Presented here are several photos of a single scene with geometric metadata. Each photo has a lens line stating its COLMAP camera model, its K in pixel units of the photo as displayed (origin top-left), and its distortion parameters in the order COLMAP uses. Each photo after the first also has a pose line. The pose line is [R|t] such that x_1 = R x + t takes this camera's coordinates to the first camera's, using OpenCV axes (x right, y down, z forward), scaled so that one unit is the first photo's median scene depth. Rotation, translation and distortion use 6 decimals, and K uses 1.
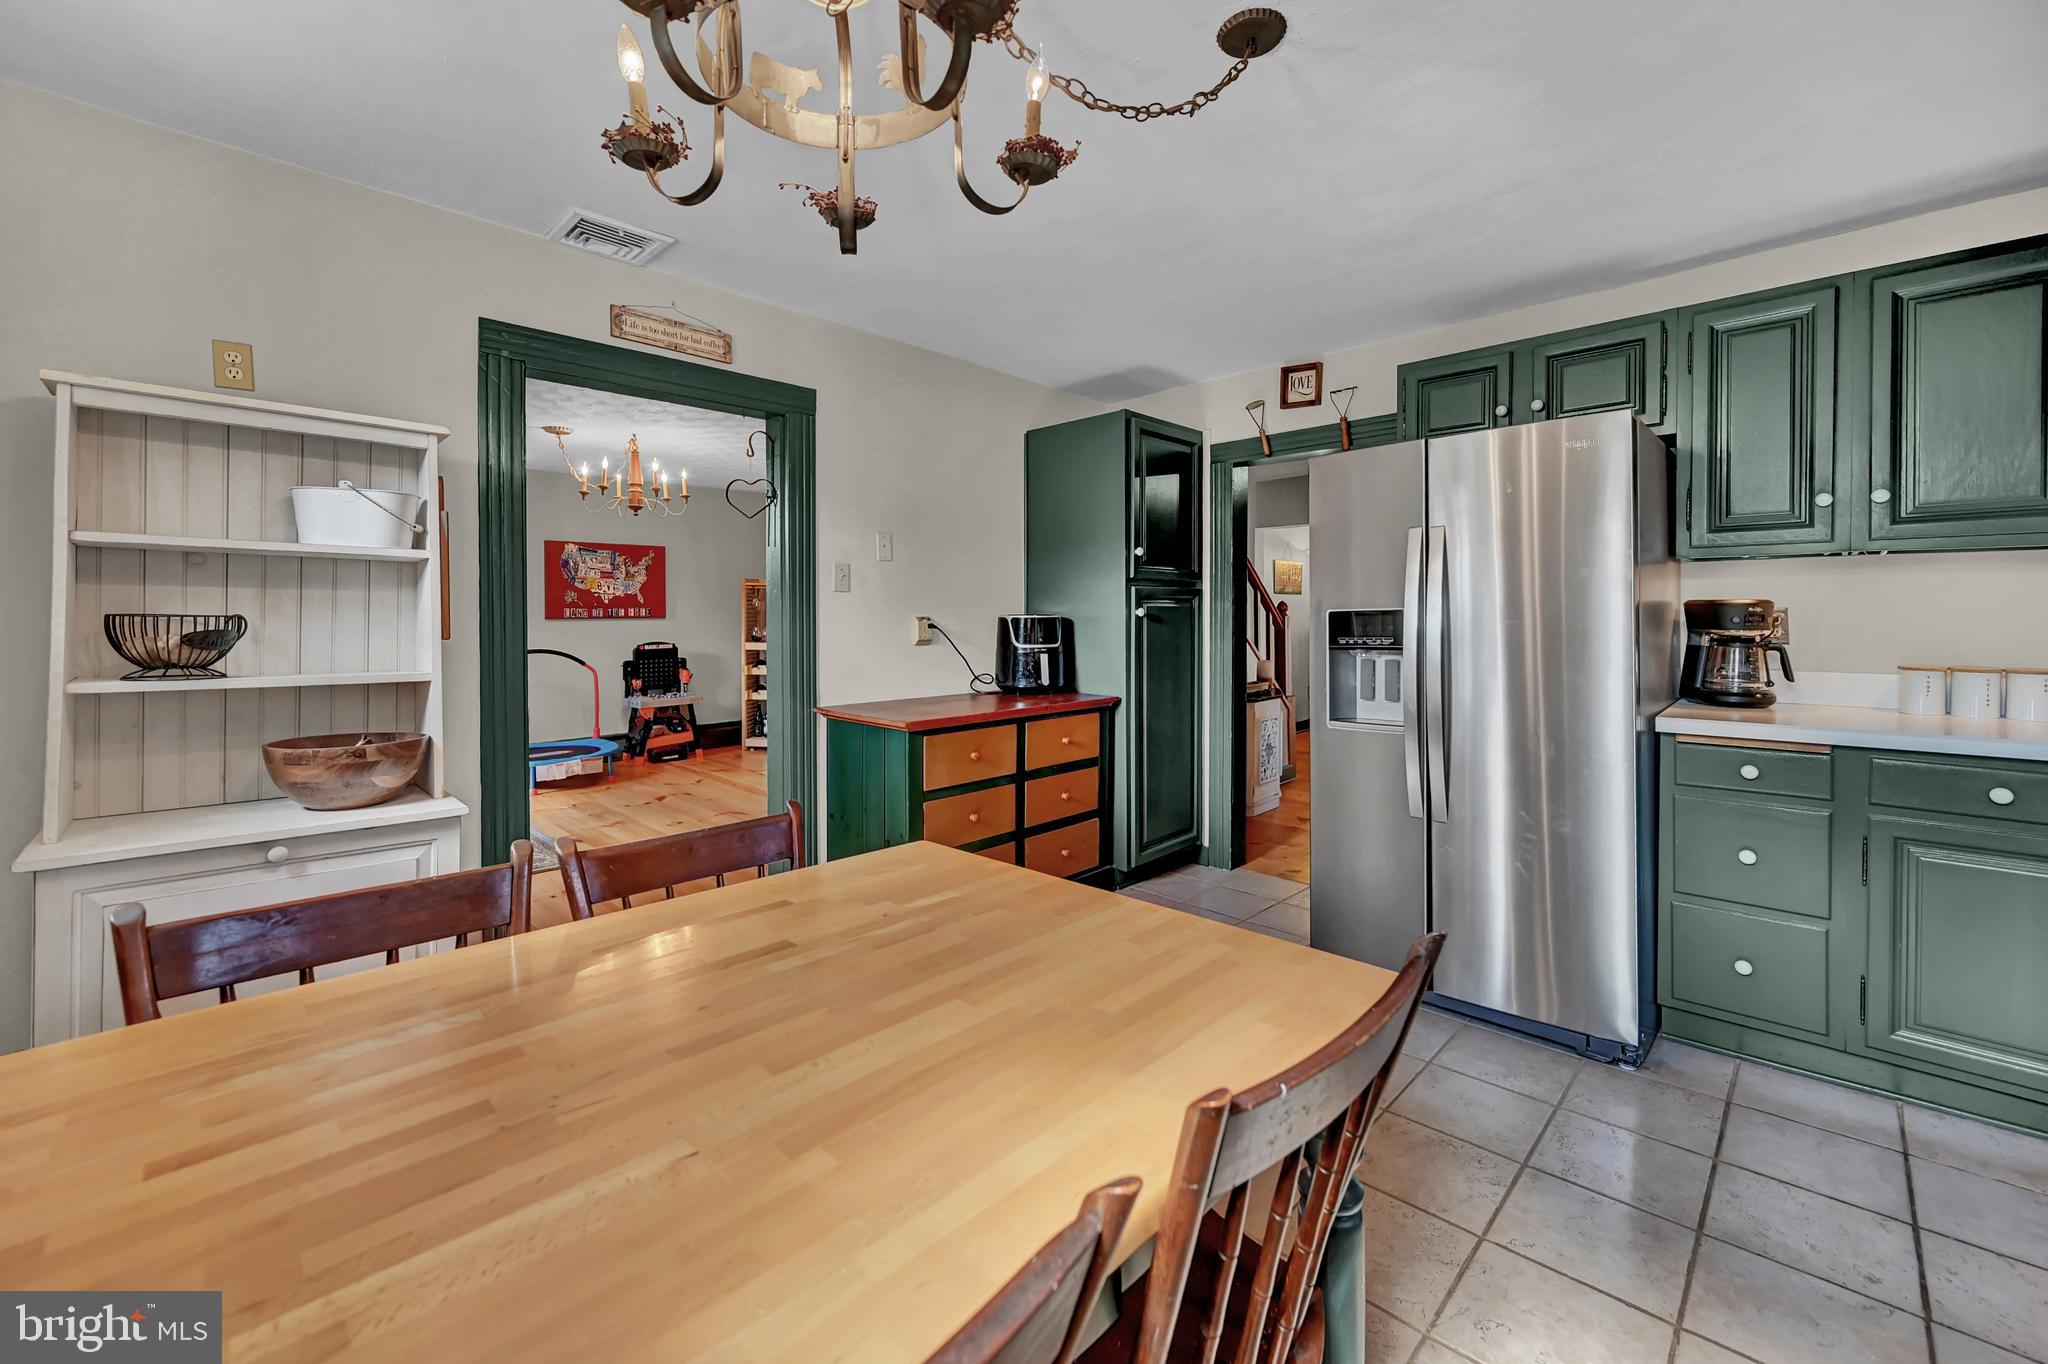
lens RADIAL K [[837.4, 0, 1025.1], [0, 837.4, 619.1], [0, 0, 1]] dist [0.000351, 0.000048]
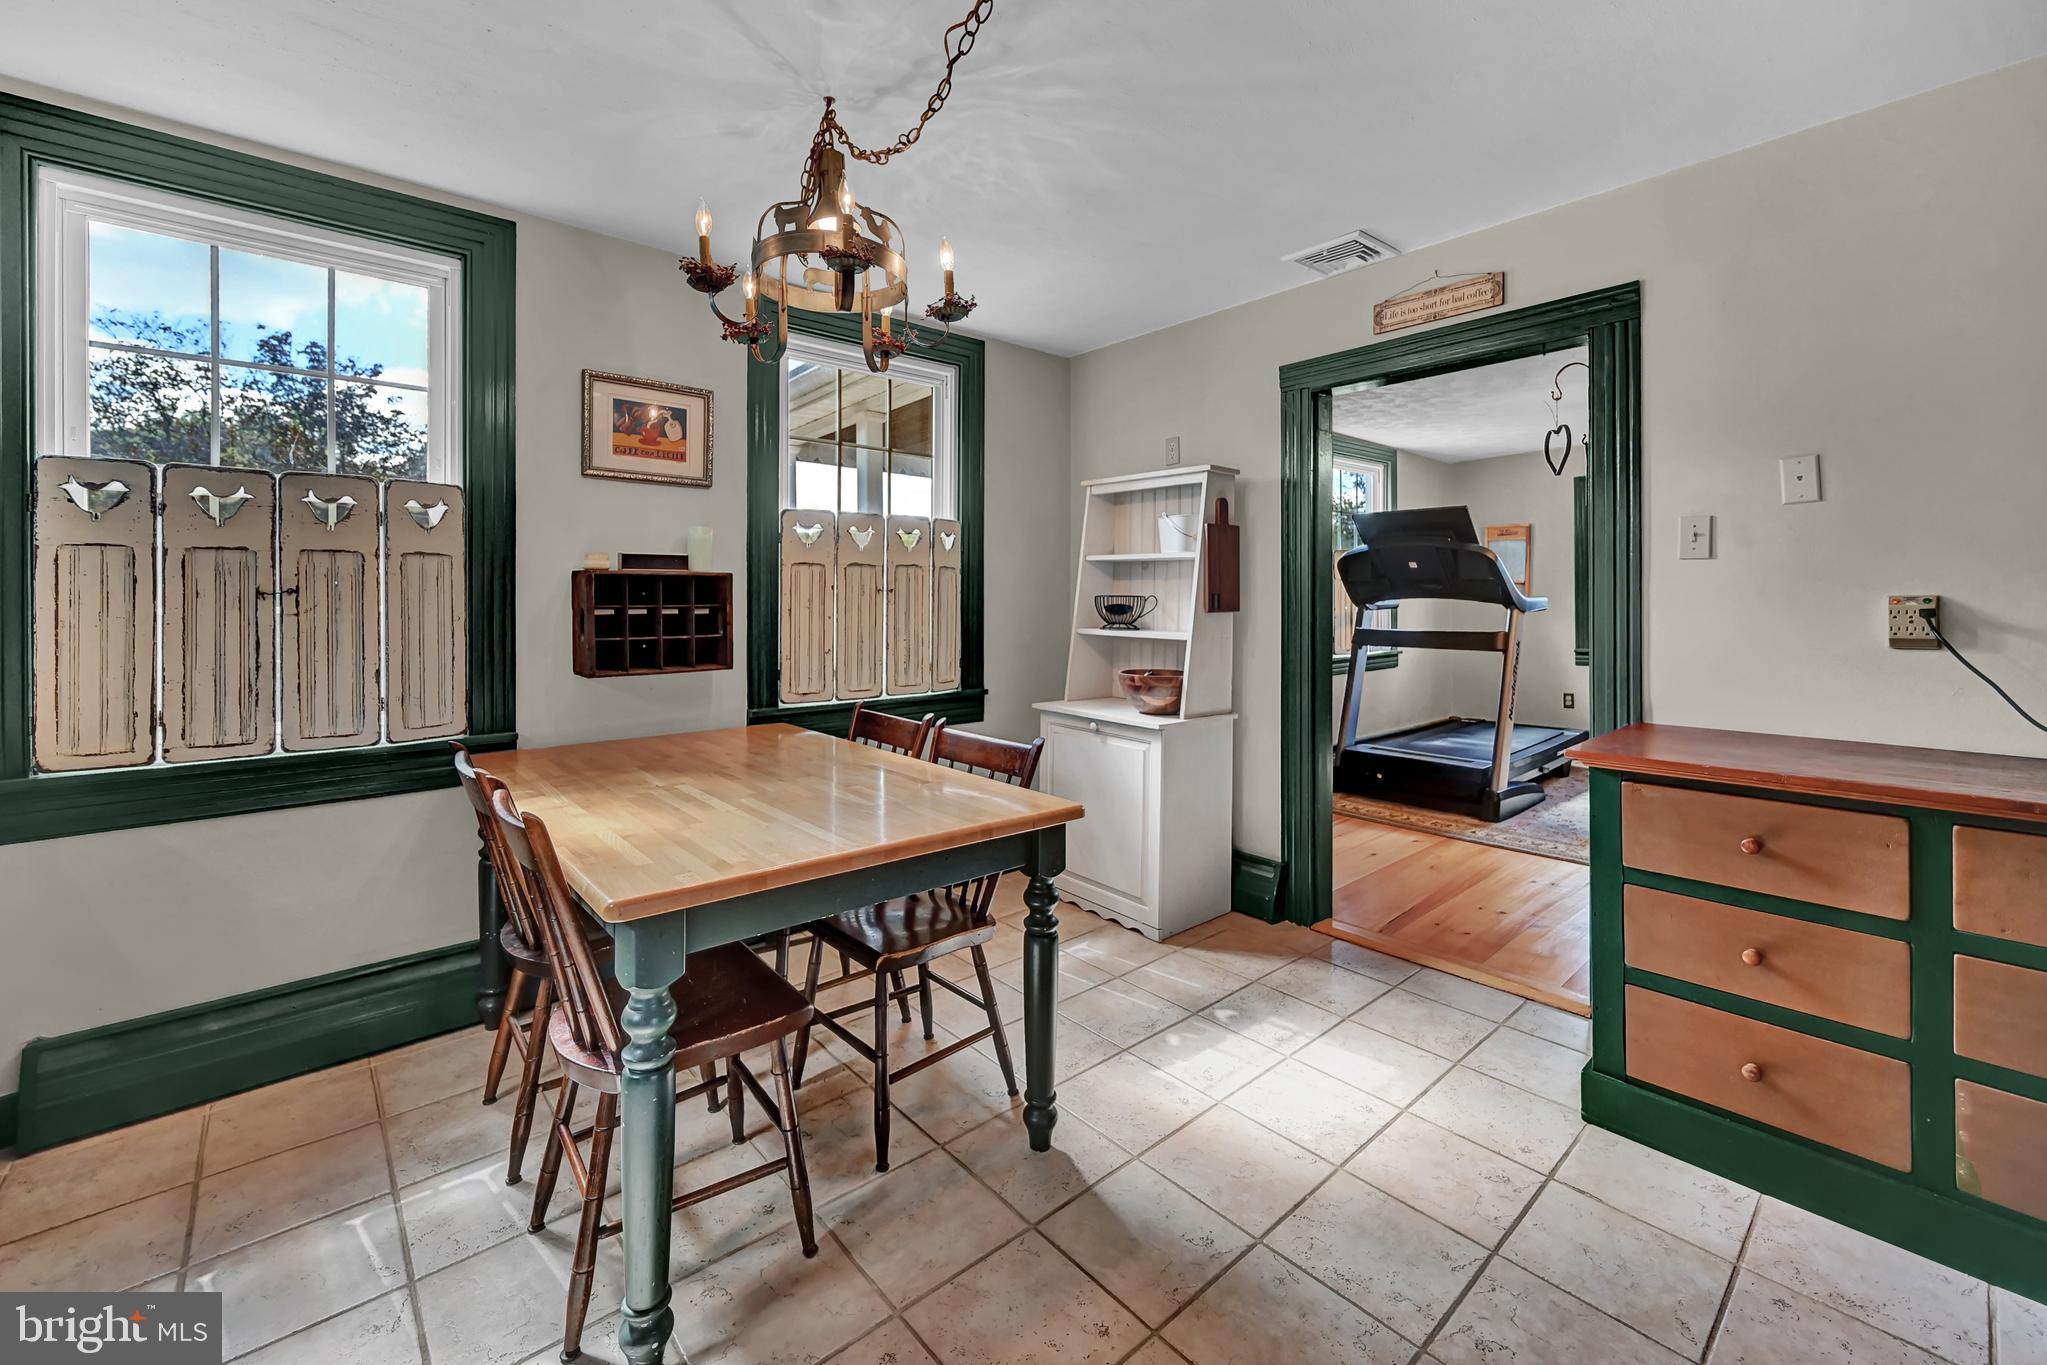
lens RADIAL K [[839.8, 0, 1024.6], [0, 839.8, 593.9], [0, 0, 1]] dist [-0.000499, -0.000087]
pose [[-0.077143, -0.001937, -0.997018, 0.602147], [0.000862, 0.999998, -0.002009, -0.004373], [0.997020, -0.001014, -0.077142, 0.624811]]
